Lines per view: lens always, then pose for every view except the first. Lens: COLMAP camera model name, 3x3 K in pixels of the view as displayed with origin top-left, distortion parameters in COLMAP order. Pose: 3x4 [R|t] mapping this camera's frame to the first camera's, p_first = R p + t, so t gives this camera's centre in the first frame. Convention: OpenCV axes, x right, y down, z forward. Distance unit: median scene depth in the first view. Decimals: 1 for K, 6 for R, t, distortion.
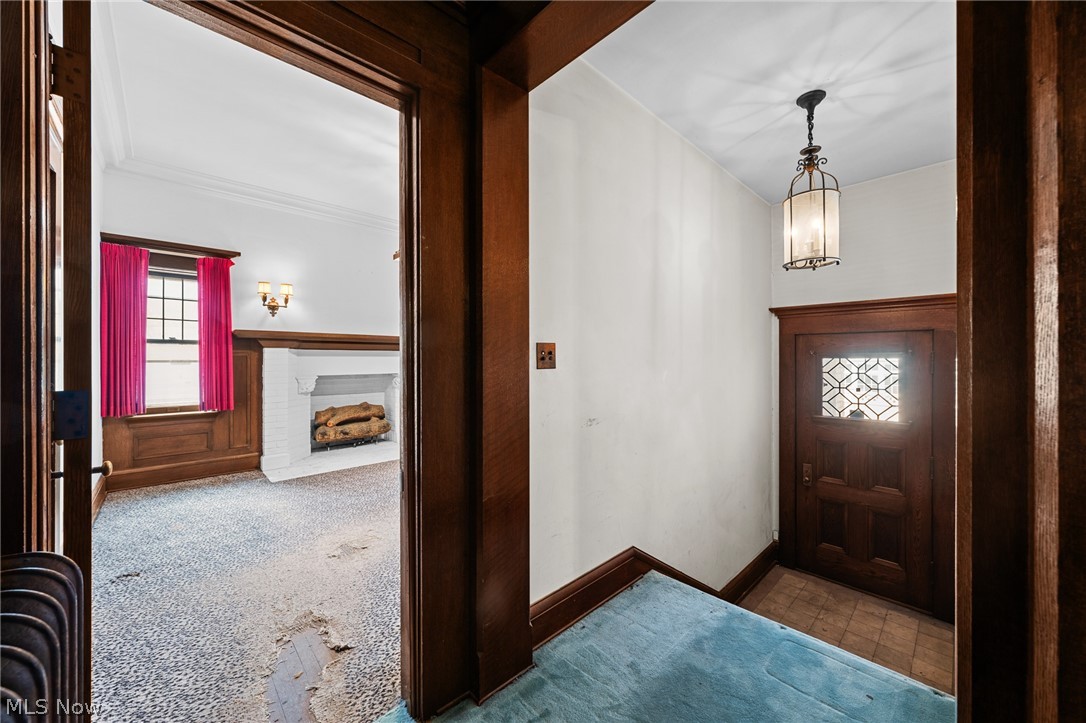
lens RADIAL K [[396.4, 0, 548.2], [0, 396.4, 357.1], [0, 0, 1]] dist [0.001392, 0.000298]
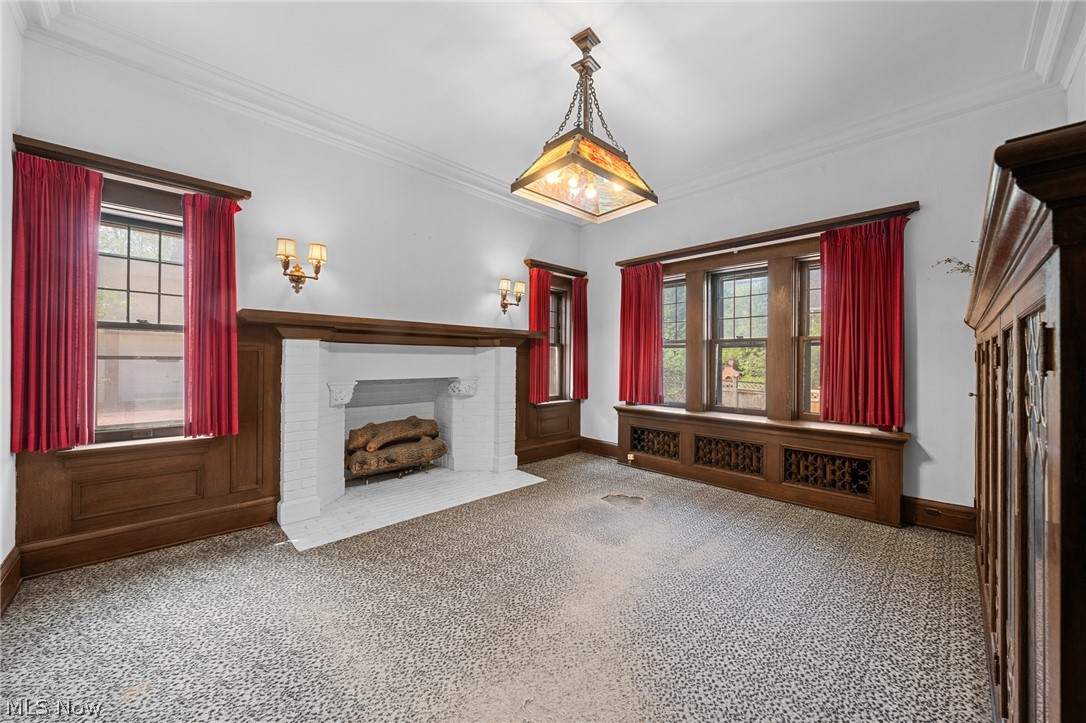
lens RADIAL K [[396.4, 0, 547.3], [0, 396.4, 357.9], [0, 0, 1]] dist [0.001392, 0.000298]
pose [[0.999854, 0.010713, 0.013347, -0.291850], [-0.010731, 0.999942, 0.001264, 0.002916], [-0.013333, -0.001407, 0.999910, 0.339003]]
